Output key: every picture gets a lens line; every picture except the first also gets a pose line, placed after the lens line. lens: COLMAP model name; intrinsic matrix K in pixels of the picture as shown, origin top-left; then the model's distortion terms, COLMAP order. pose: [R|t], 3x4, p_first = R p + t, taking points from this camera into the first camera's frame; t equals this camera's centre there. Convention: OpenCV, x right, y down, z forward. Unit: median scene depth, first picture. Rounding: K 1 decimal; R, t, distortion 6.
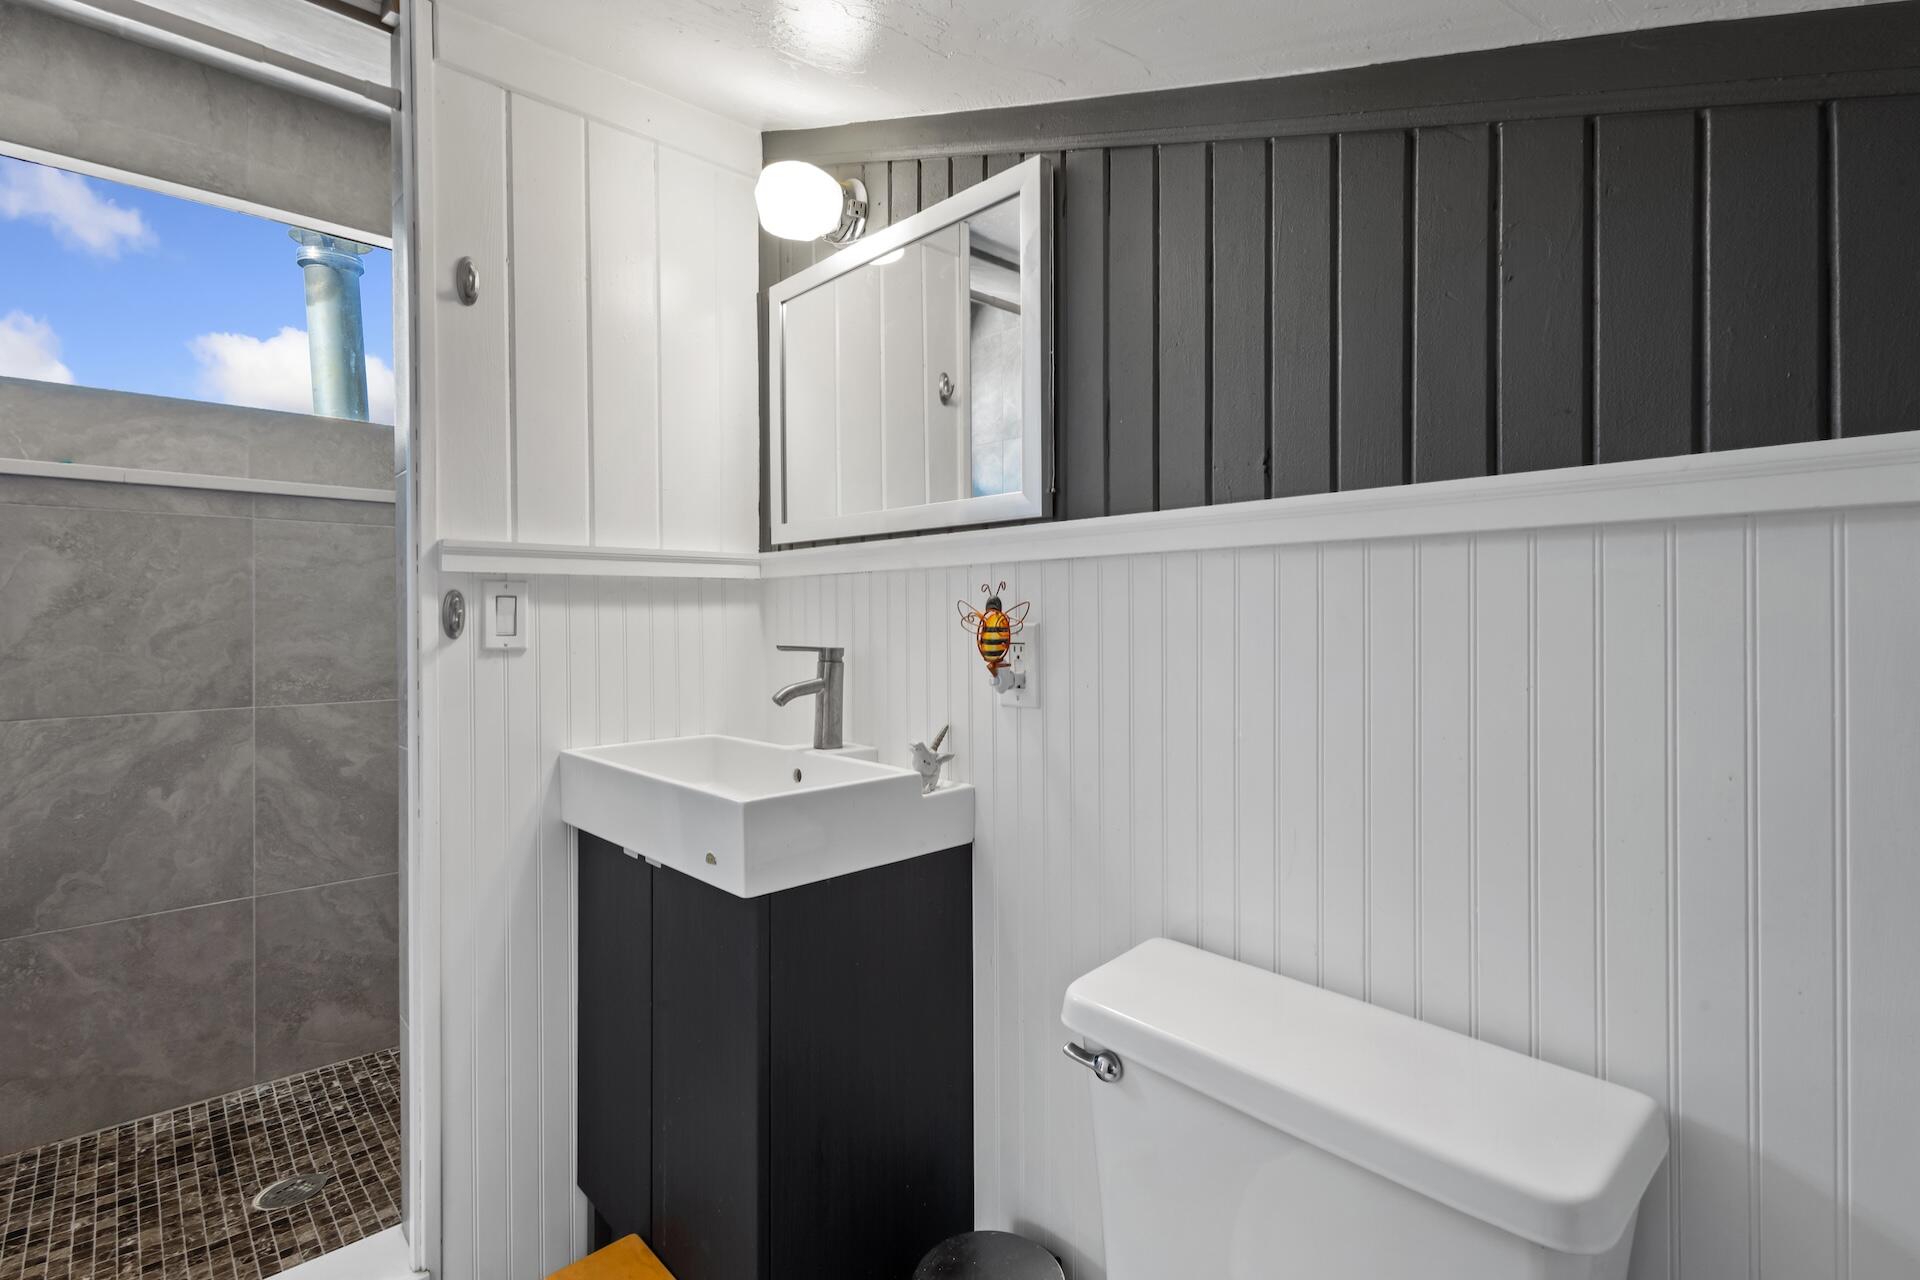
lens RADIAL K [[894.8, 0, 956.7], [0, 894.8, 616.8], [0, 0, 1]] dist [0.020608, -0.008820]
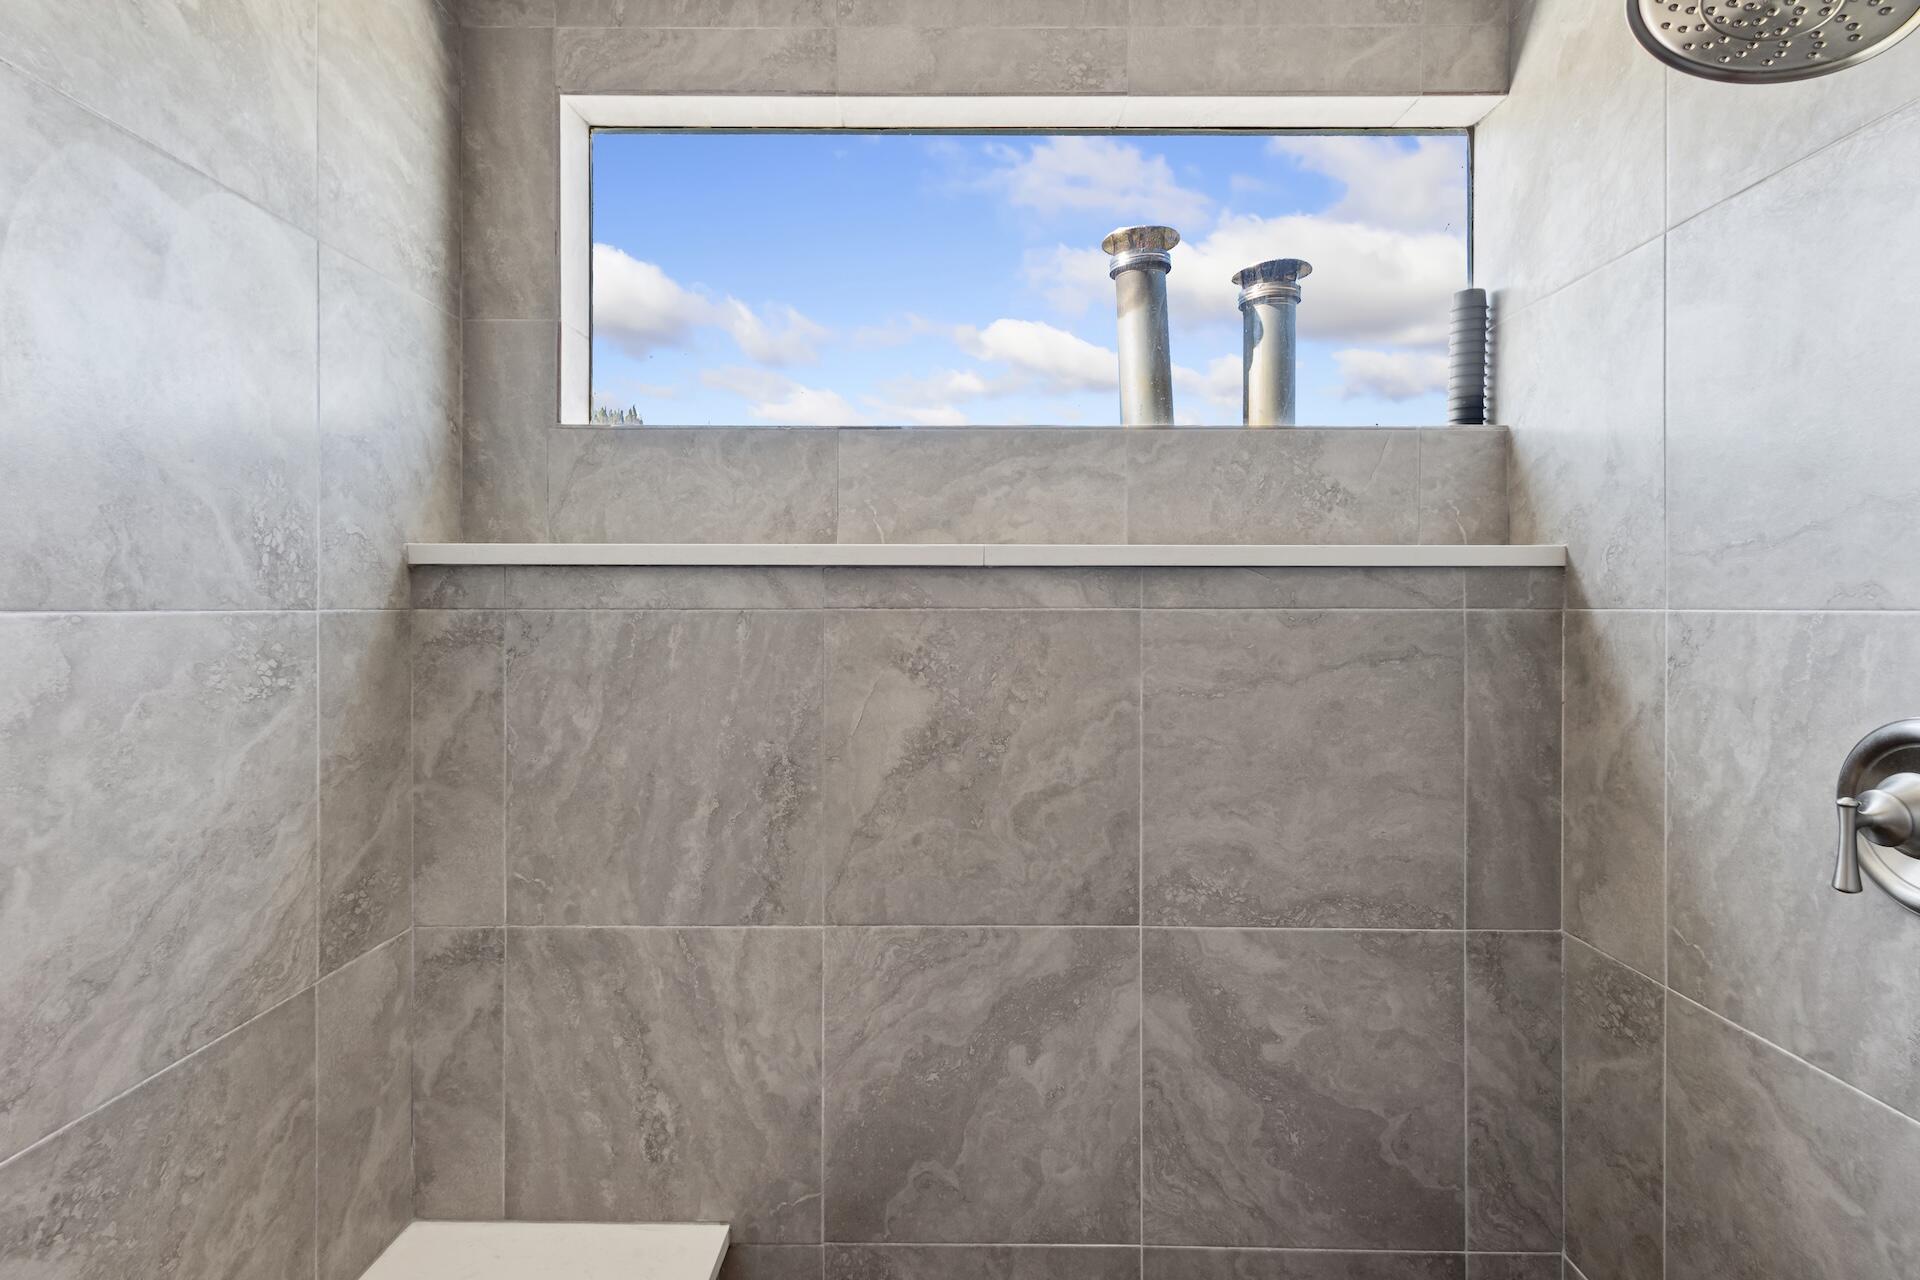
lens RADIAL K [[894.8, 0, 956.7], [0, 894.8, 616.8], [0, 0, 1]] dist [0.020608, -0.008820]
pose [[0.726952, 0.008542, -0.686635, -0.476464], [-0.002590, 0.999950, 0.009698, -0.113221], [0.686683, -0.005272, 0.726938, 0.502770]]
